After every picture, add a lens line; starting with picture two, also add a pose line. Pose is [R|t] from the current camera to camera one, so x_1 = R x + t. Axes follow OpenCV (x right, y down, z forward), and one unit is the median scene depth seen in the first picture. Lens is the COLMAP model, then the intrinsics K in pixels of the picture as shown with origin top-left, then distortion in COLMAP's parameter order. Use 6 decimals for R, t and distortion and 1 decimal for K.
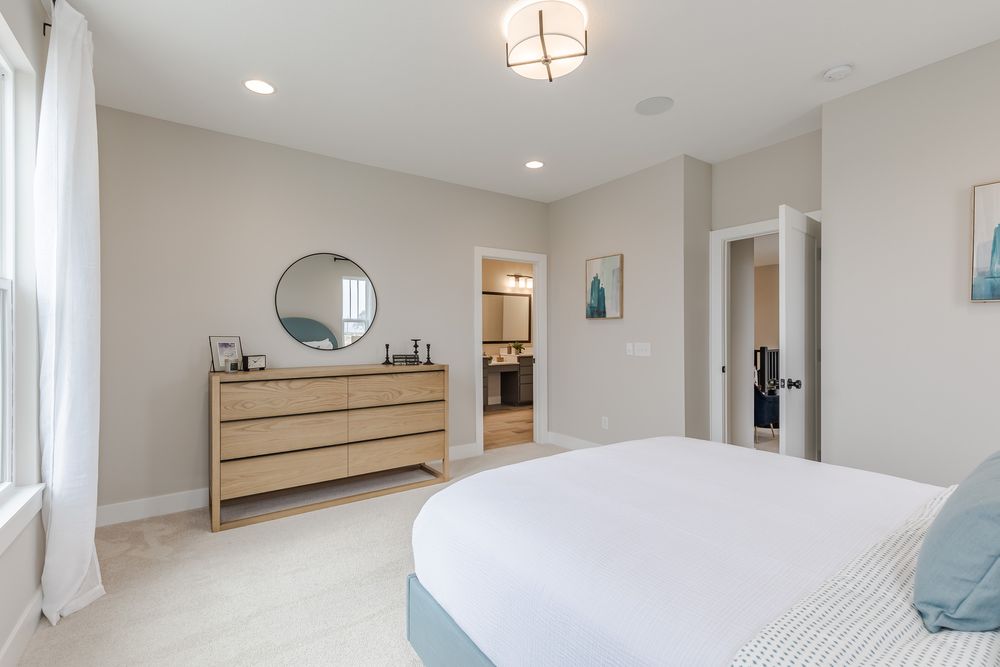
lens RADIAL K [[458.1, 0, 502.4], [0, 458.1, 333.8], [0, 0, 1]] dist [0.006946, 0.000871]
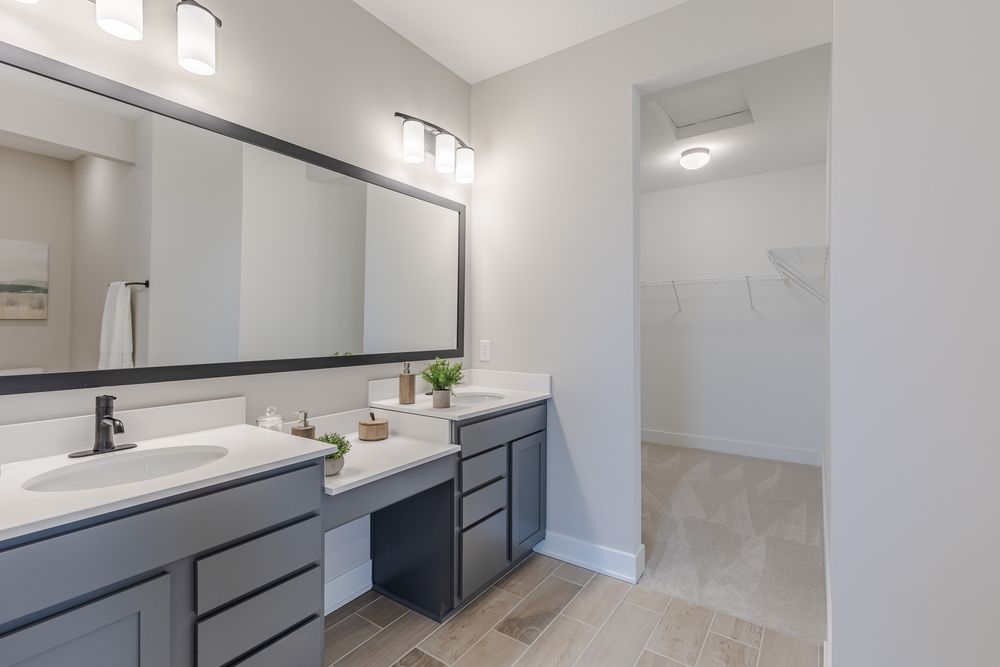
lens RADIAL K [[458.1, 0, 500.5], [0, 458.1, 330.1], [0, 0, 1]] dist [0.006946, 0.000871]
pose [[0.929996, 0.006897, 0.367505, -0.032398], [-0.008333, 0.999963, 0.002321, 0.000340], [-0.367475, -0.005221, 0.930019, 0.723778]]
